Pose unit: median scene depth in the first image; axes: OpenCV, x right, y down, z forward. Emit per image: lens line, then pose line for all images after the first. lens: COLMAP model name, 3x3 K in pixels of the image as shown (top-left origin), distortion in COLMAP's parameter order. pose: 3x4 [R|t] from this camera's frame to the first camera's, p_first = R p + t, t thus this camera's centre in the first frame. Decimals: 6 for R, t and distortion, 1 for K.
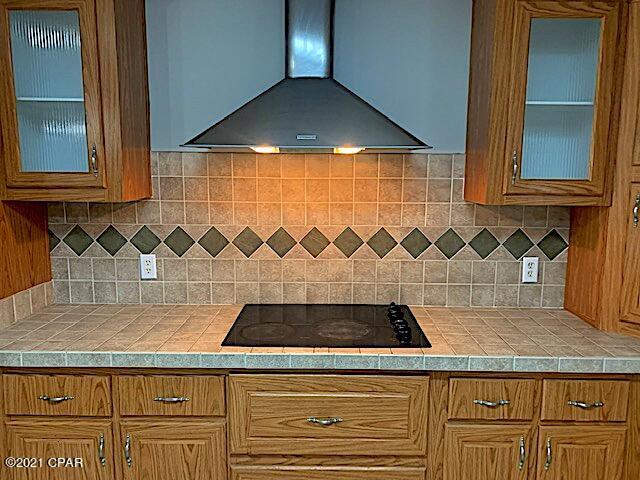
lens RADIAL K [[491.0, 0, 322.8], [0, 491.0, 238.7], [0, 0, 1]] dist [0.031176, -0.028842]
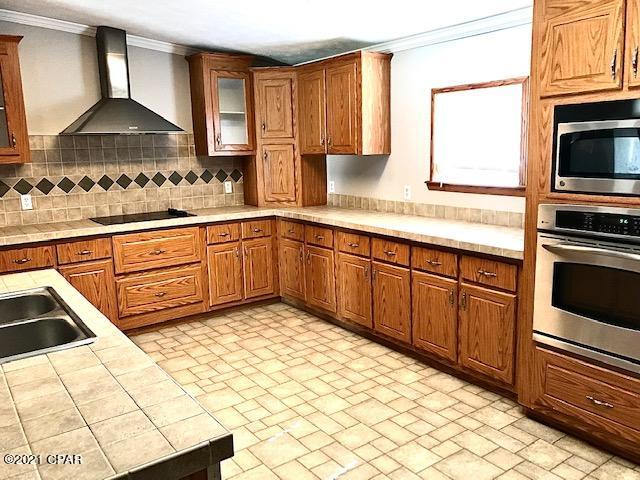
lens RADIAL K [[538.8, 0, 321.3], [0, 538.8, 234.1], [0, 0, 1]] dist [0.019461, -0.039374]
pose [[0.807646, -0.123363, 0.576619, -0.721748], [0.112481, 0.992146, 0.054714, 0.207861], [-0.578840, 0.020669, 0.815179, -1.308202]]
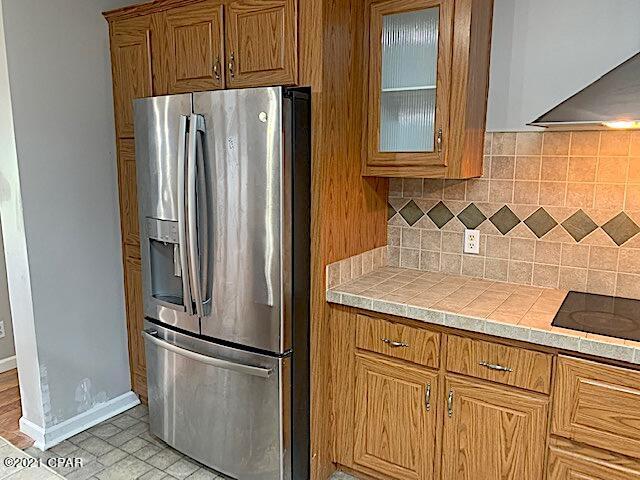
lens RADIAL K [[491.0, 0, 322.4], [0, 491.0, 236.9], [0, 0, 1]] dist [0.031176, -0.028842]
pose [[0.843615, 0.088676, -0.529576, -0.074351], [-0.075463, 0.996060, 0.046576, 0.024994], [0.531620, 0.000671, 0.846983, -0.082149]]
